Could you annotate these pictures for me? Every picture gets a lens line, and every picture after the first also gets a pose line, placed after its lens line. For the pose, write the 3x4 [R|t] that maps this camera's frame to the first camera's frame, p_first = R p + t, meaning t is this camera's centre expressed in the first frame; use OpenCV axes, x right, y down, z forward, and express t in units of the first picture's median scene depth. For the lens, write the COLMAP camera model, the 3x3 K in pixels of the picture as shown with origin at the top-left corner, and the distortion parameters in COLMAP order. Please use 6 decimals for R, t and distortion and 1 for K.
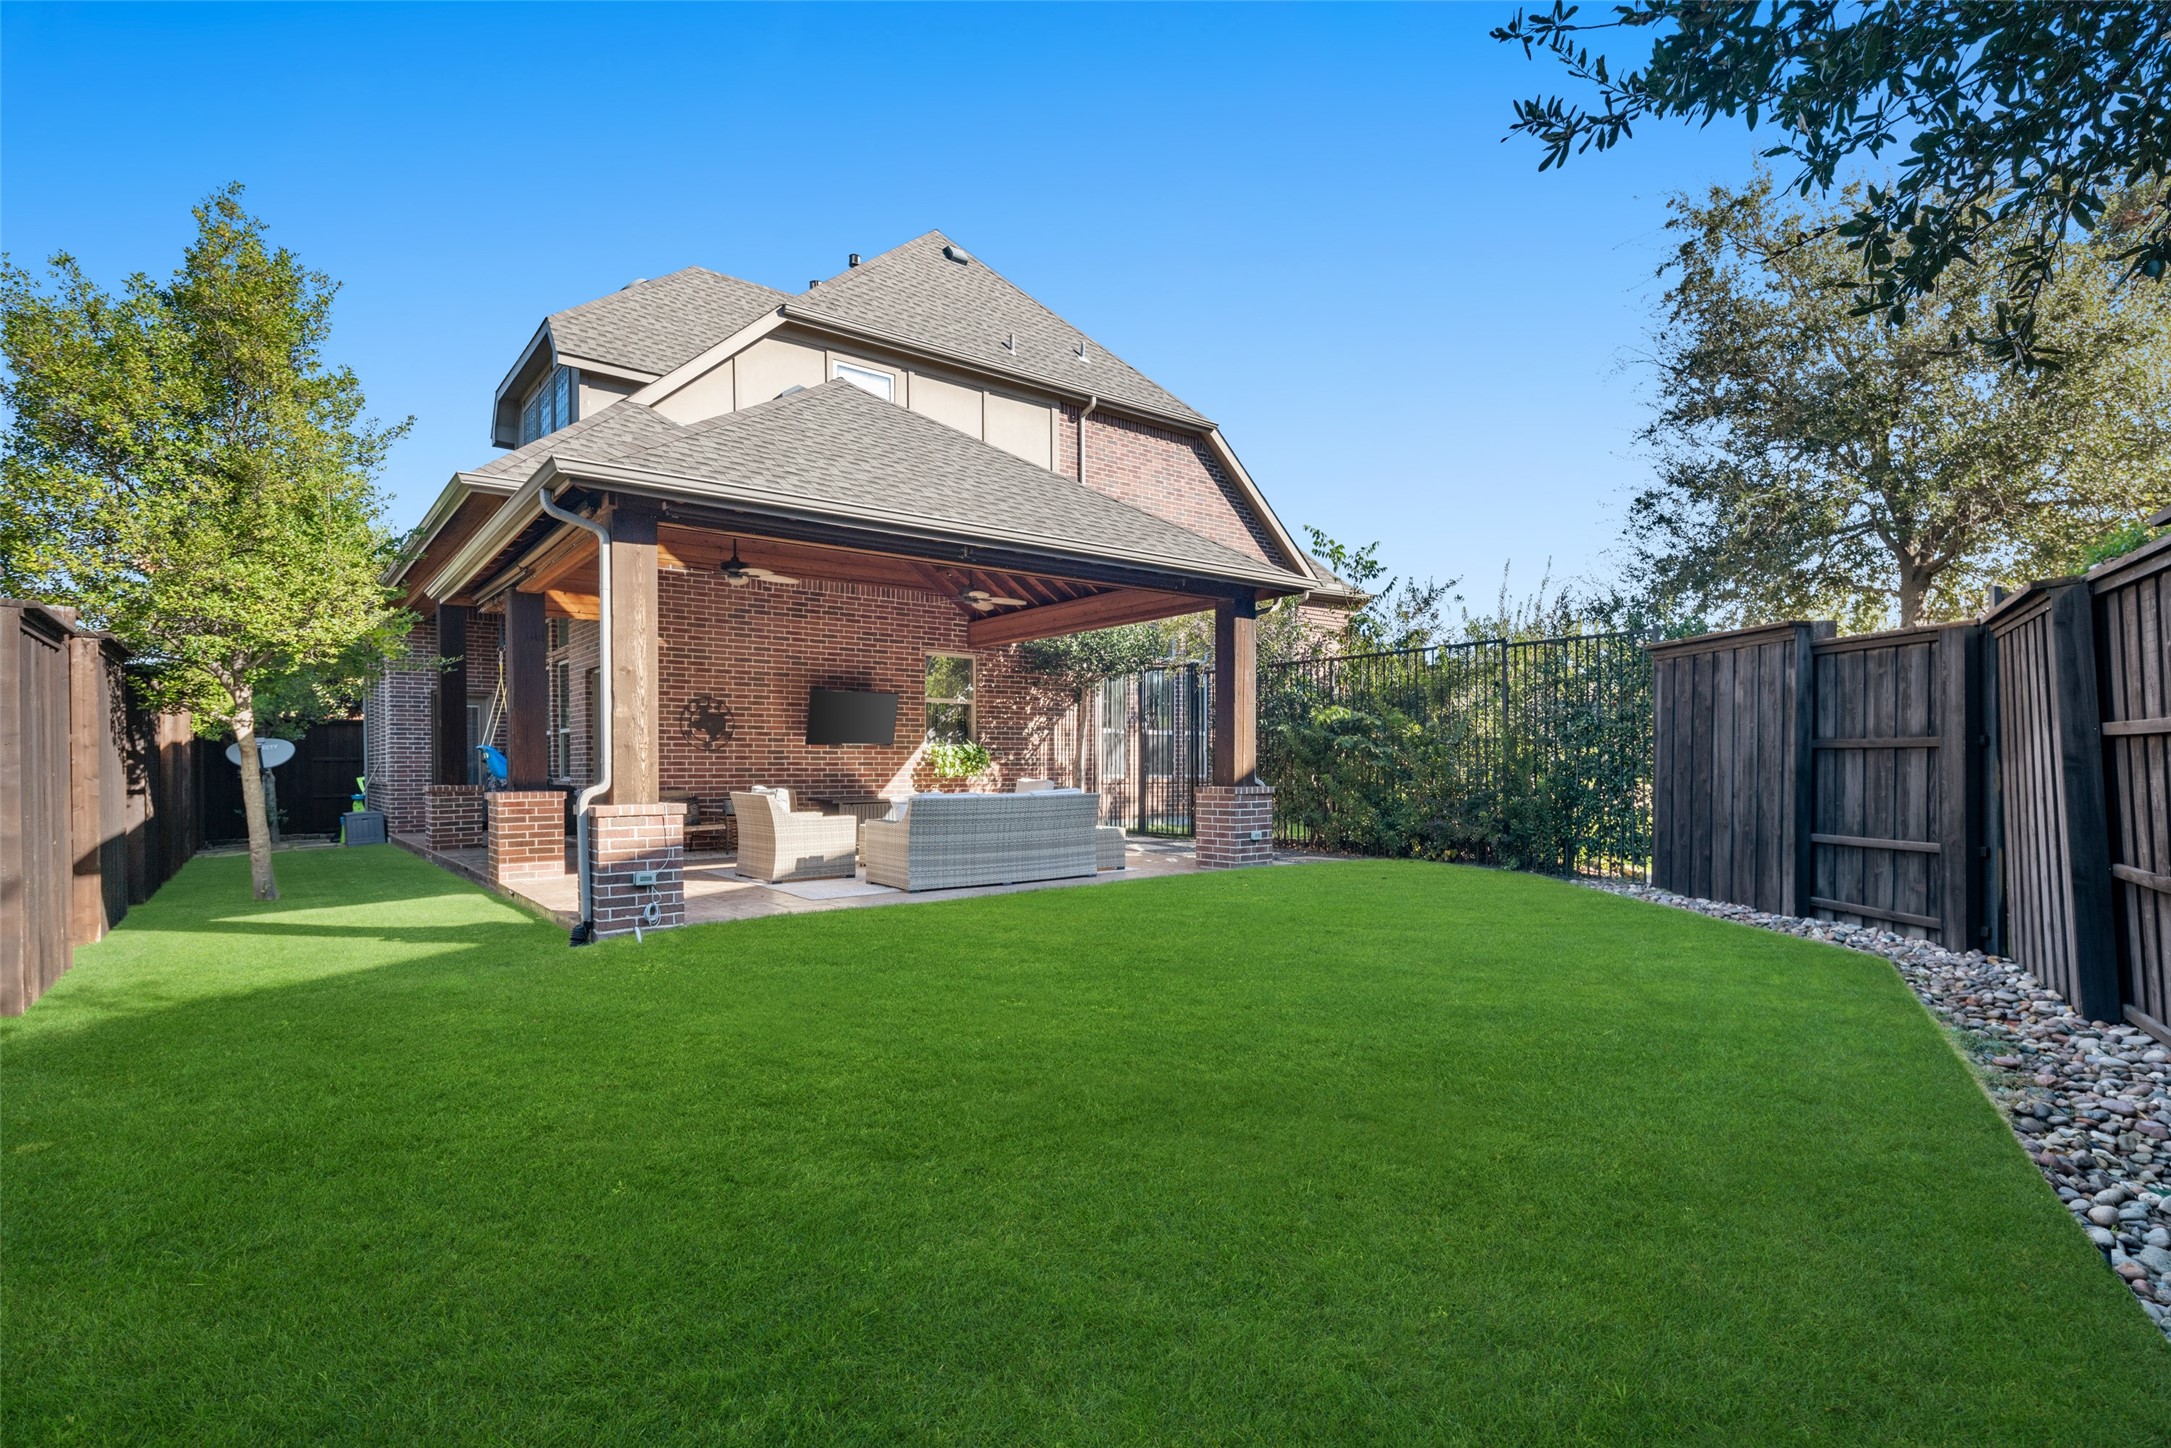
lens RADIAL K [[1054.9, 0, 1079.8], [0, 1054.9, 777.8], [0, 0, 1]] dist [0.021330, -0.006059]
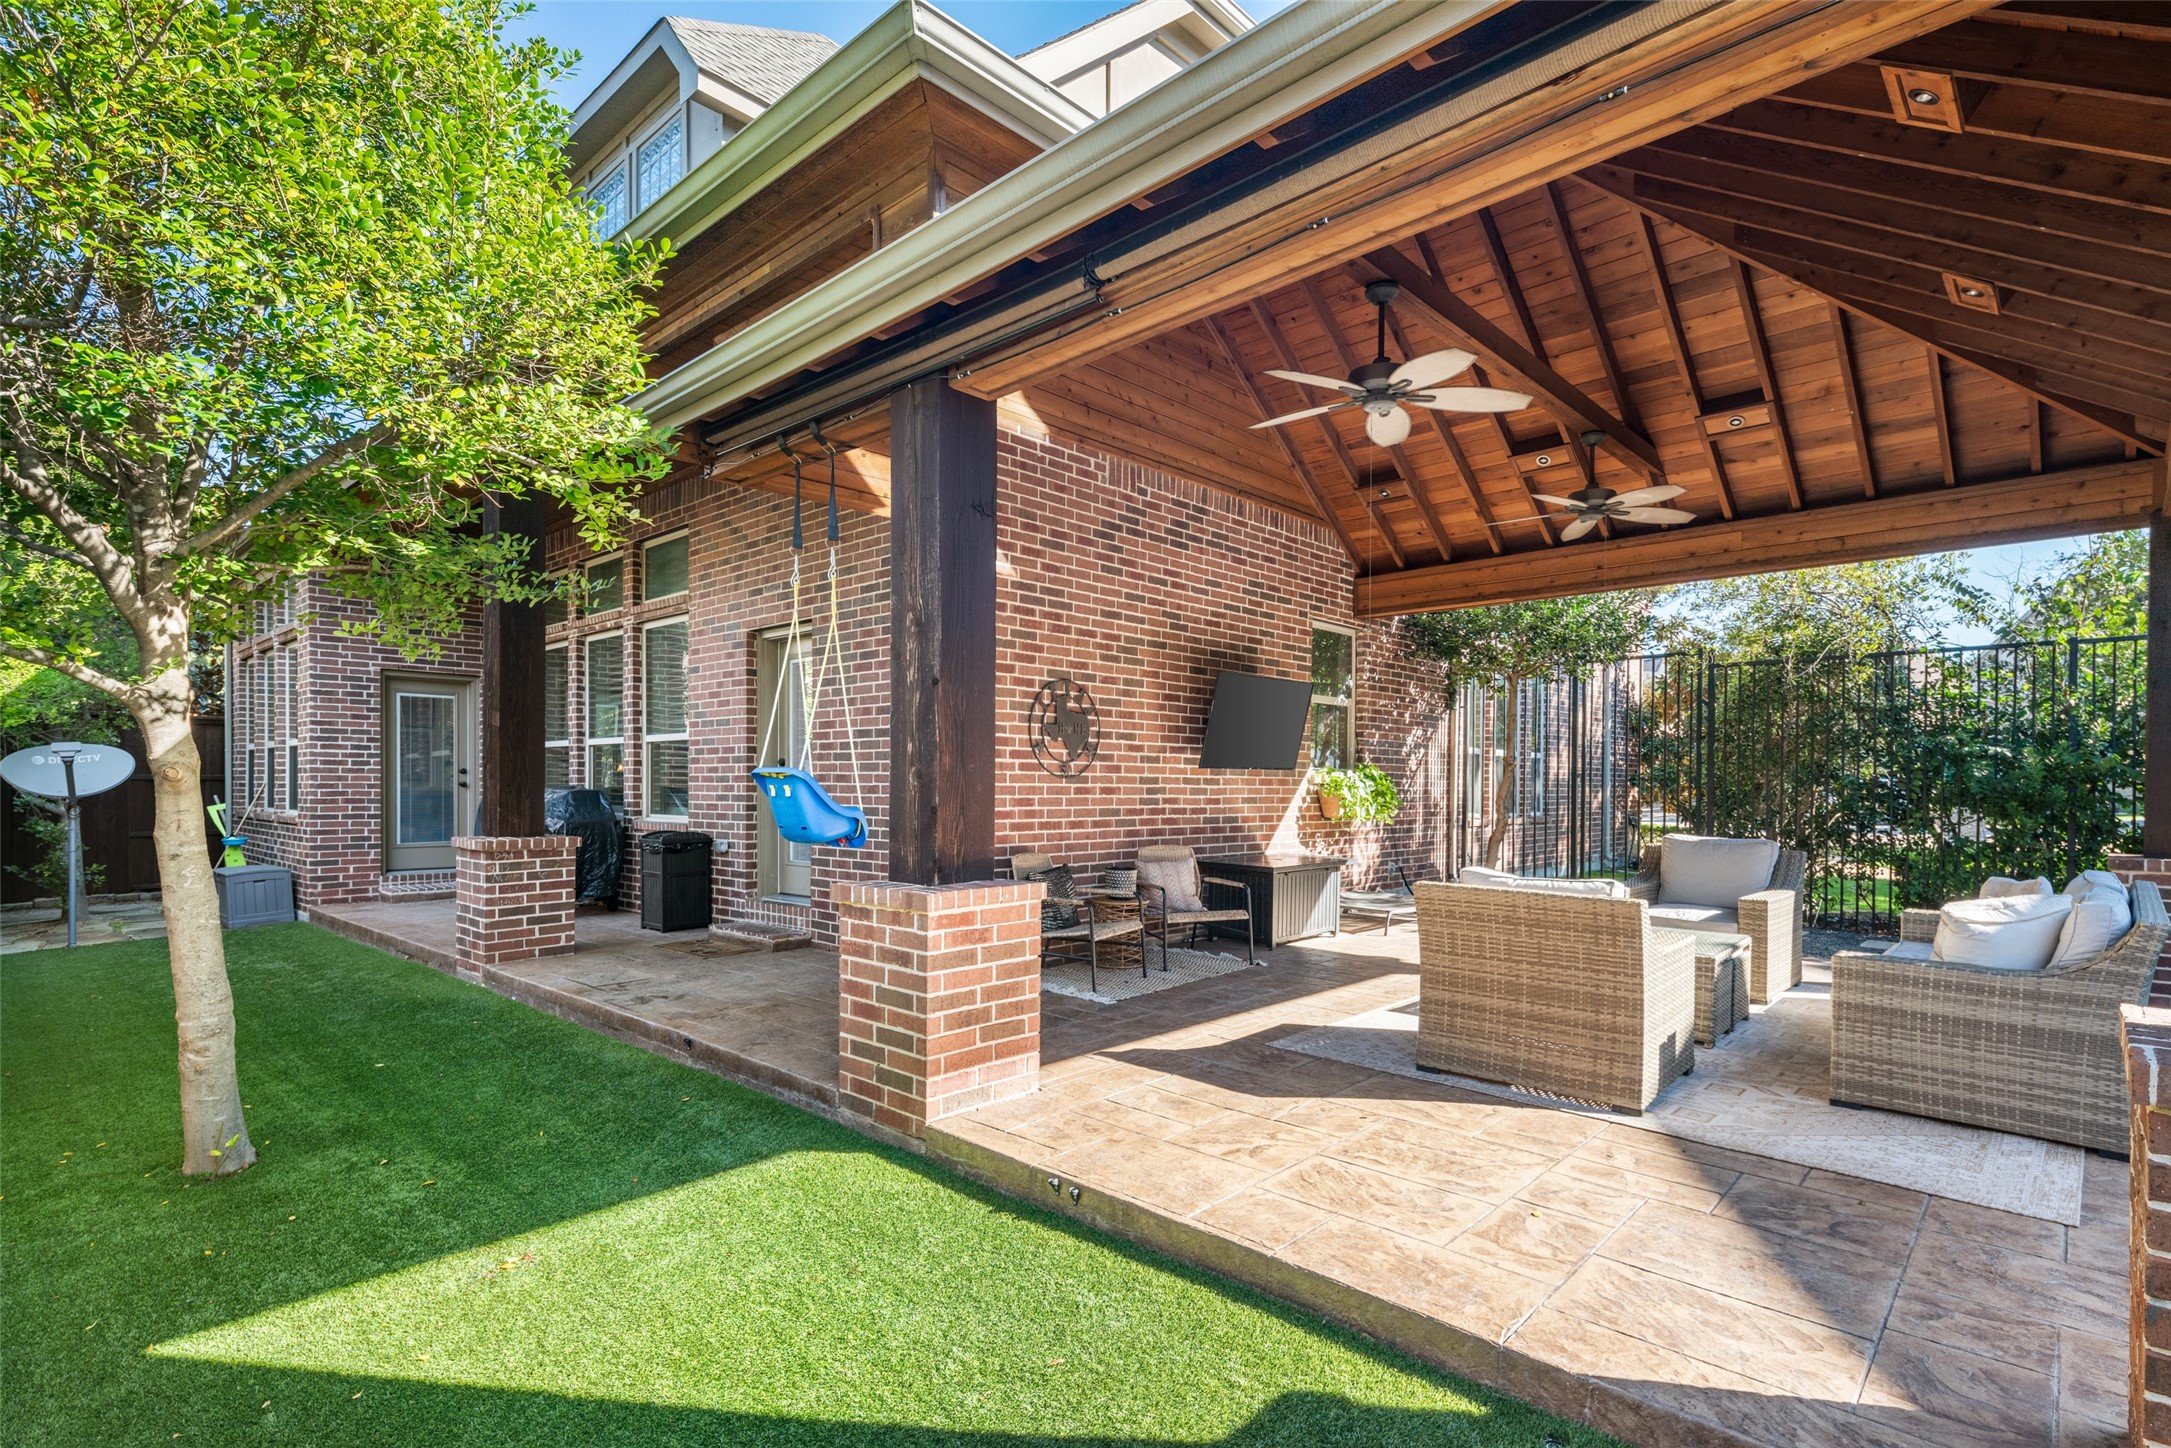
lens RADIAL K [[1054.9, 0, 1112.0], [0, 1054.9, 794.7], [0, 0, 1]] dist [0.021330, -0.006059]
pose [[0.987072, 0.006983, 0.160124, -0.363020], [-0.006718, 0.999975, -0.002199, -0.014331], [-0.160135, 0.001095, 0.987095, 0.405977]]
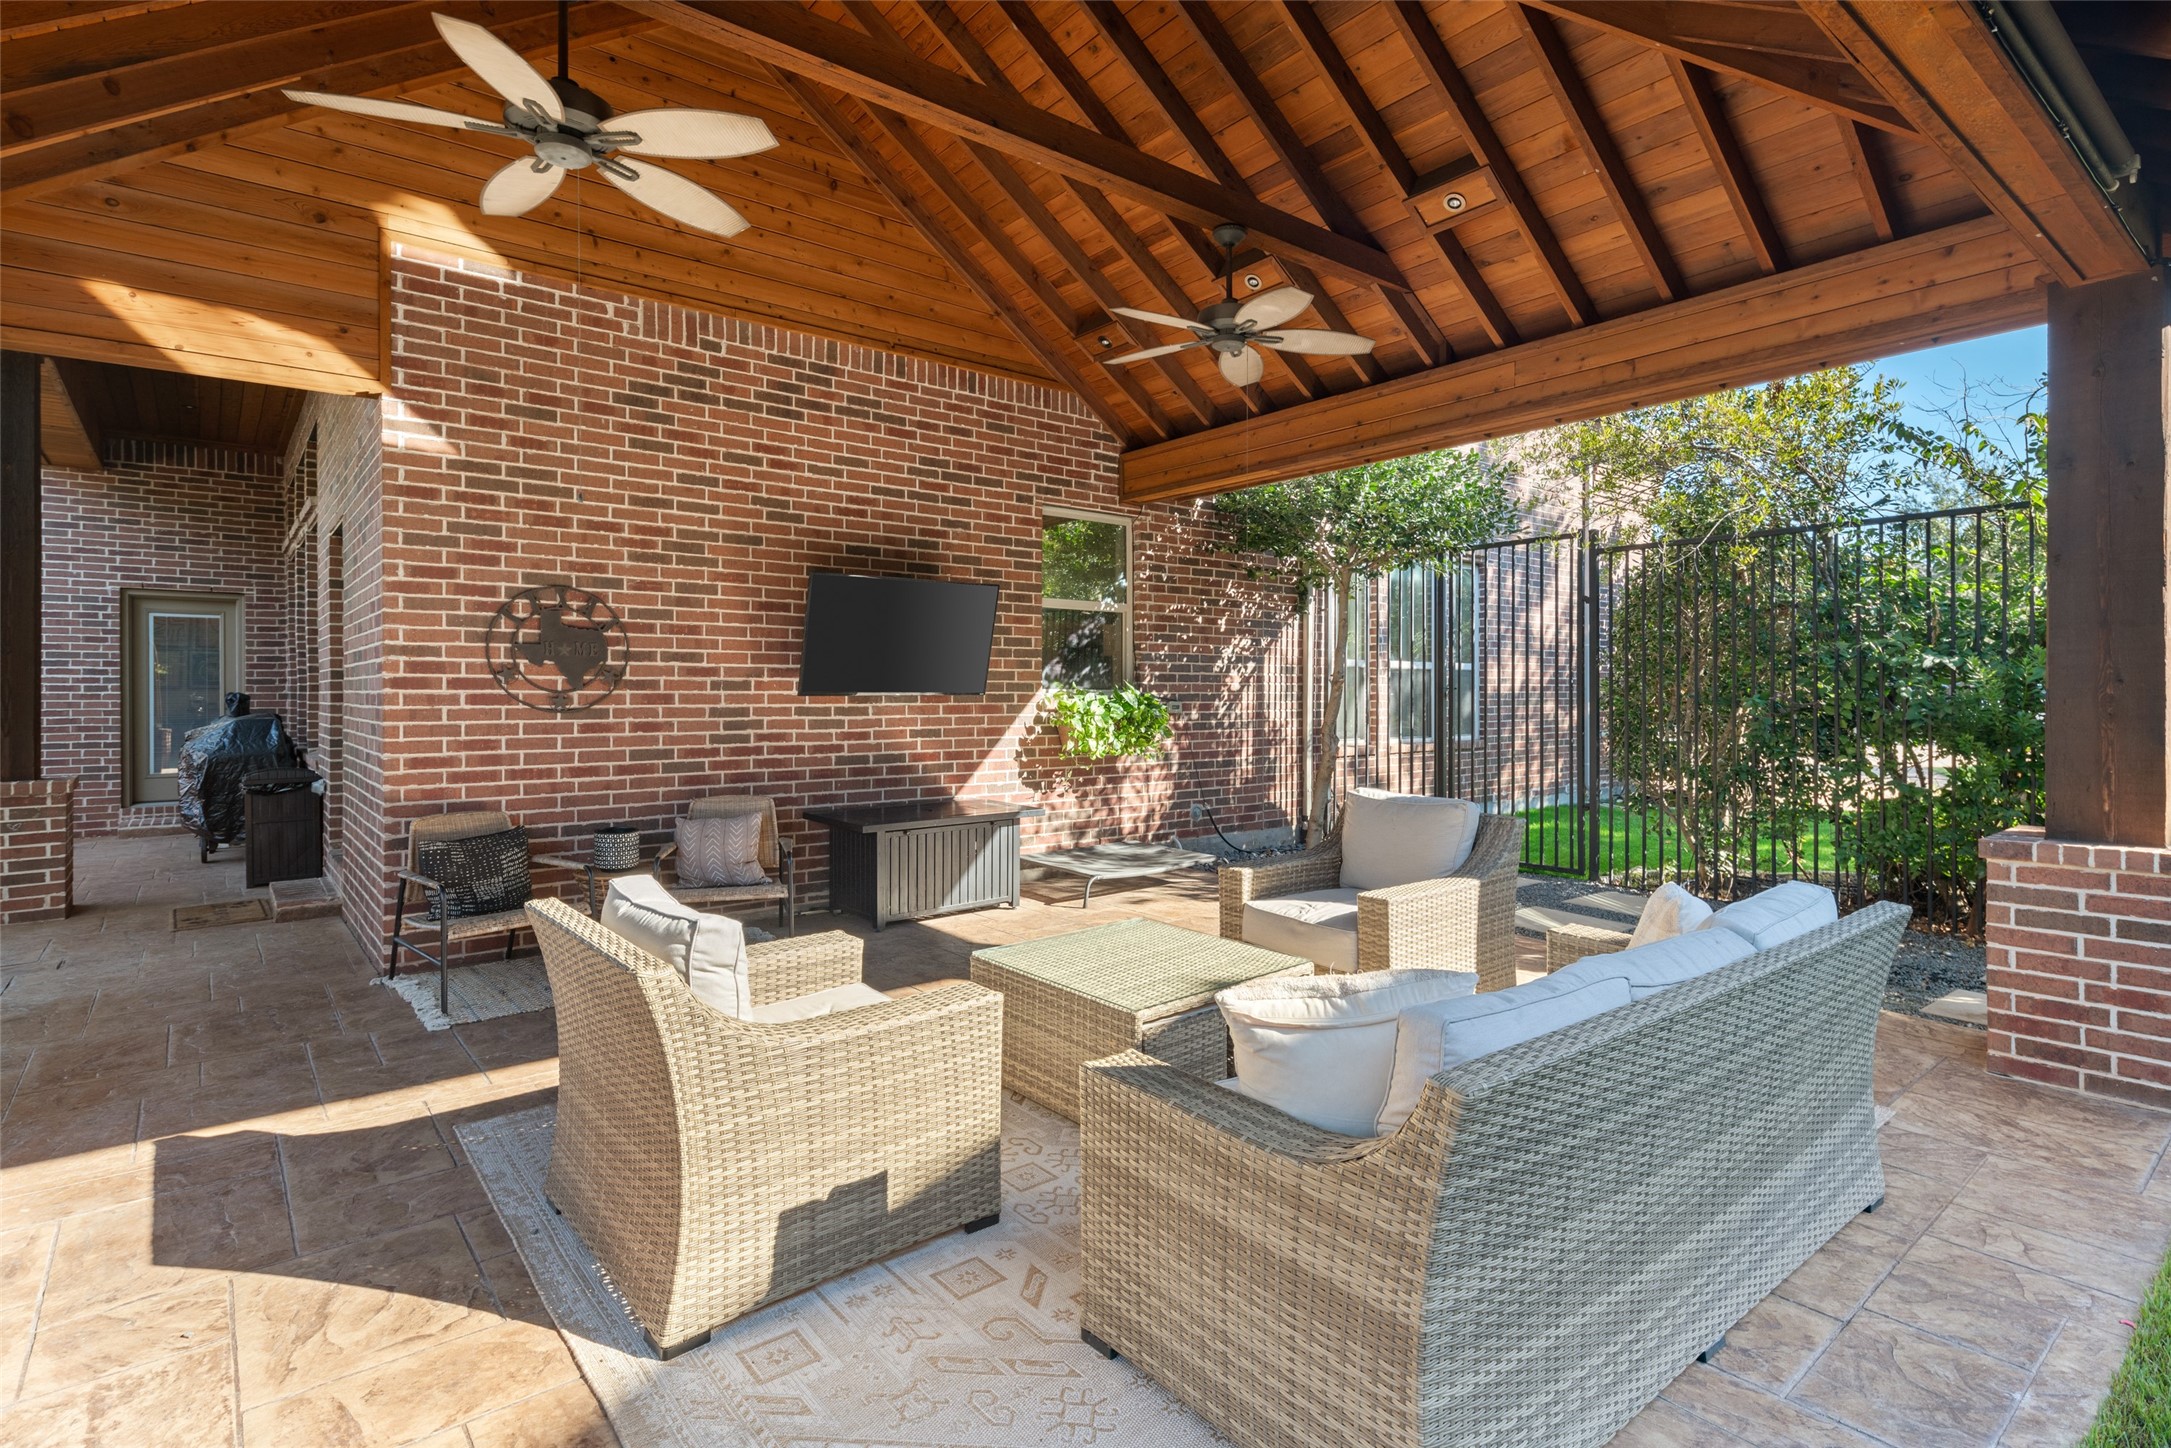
lens RADIAL K [[1054.9, 0, 1121.3], [0, 1054.9, 694.7], [0, 0, 1]] dist [0.021330, -0.006059]
pose [[0.999772, 0.002934, 0.021166, -0.120107], [-0.002793, 0.999974, -0.006687, -0.026887], [-0.021185, 0.006626, 0.999754, 0.501569]]
